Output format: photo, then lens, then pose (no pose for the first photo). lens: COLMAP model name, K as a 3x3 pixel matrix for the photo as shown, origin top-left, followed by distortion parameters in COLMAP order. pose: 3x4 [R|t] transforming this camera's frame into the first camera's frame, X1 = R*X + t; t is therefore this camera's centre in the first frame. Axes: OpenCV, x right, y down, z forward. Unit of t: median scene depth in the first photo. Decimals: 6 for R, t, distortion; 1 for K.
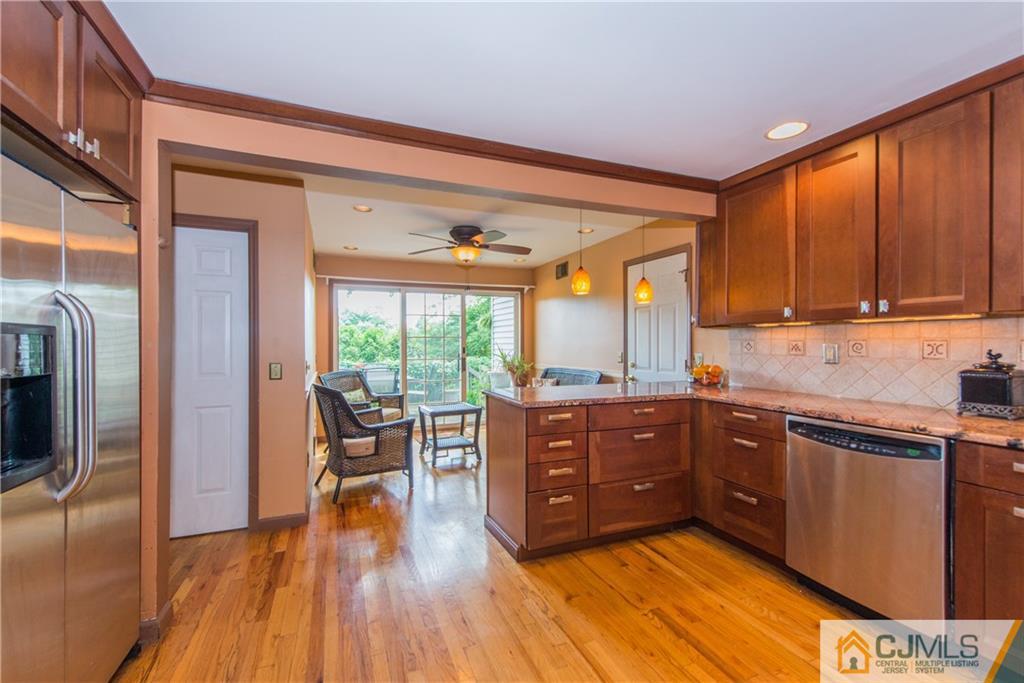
lens RADIAL K [[420.2, 0, 510.8], [0, 420.2, 346.0], [0, 0, 1]] dist [0.000294, -0.000060]
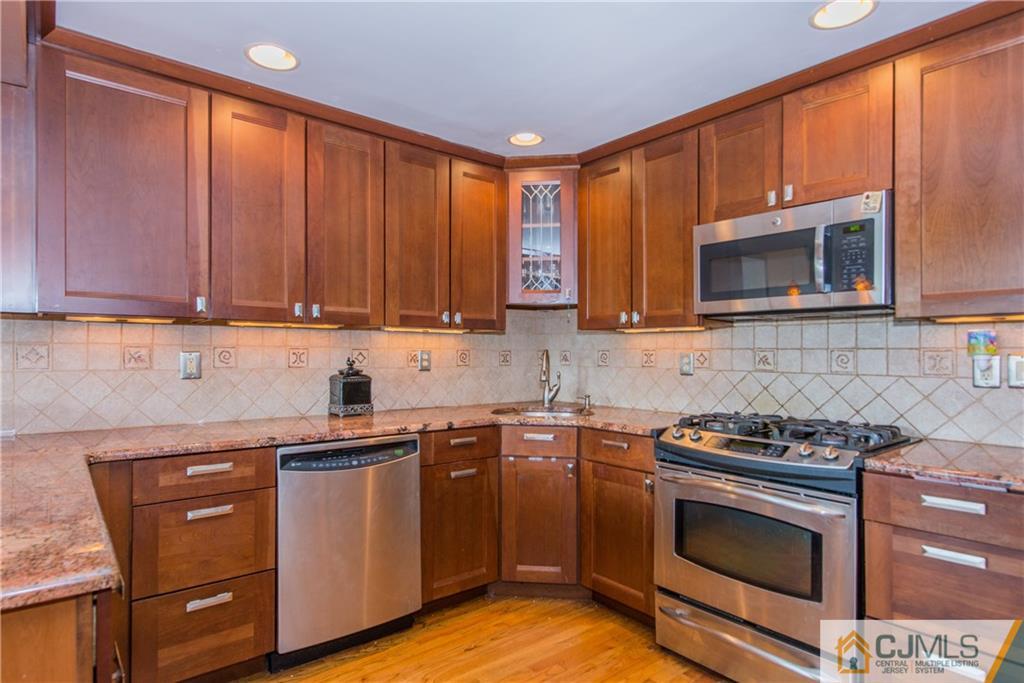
lens RADIAL K [[566.3, 0, 508.5], [0, 566.3, 348.2], [0, 0, 1]] dist [0.026695, -0.026663]
pose [[-0.289176, 0.010732, 0.957216, -0.364590], [0.003880, 0.999942, -0.010039, 0.000997], [-0.957268, 0.000811, -0.289201, 0.807075]]
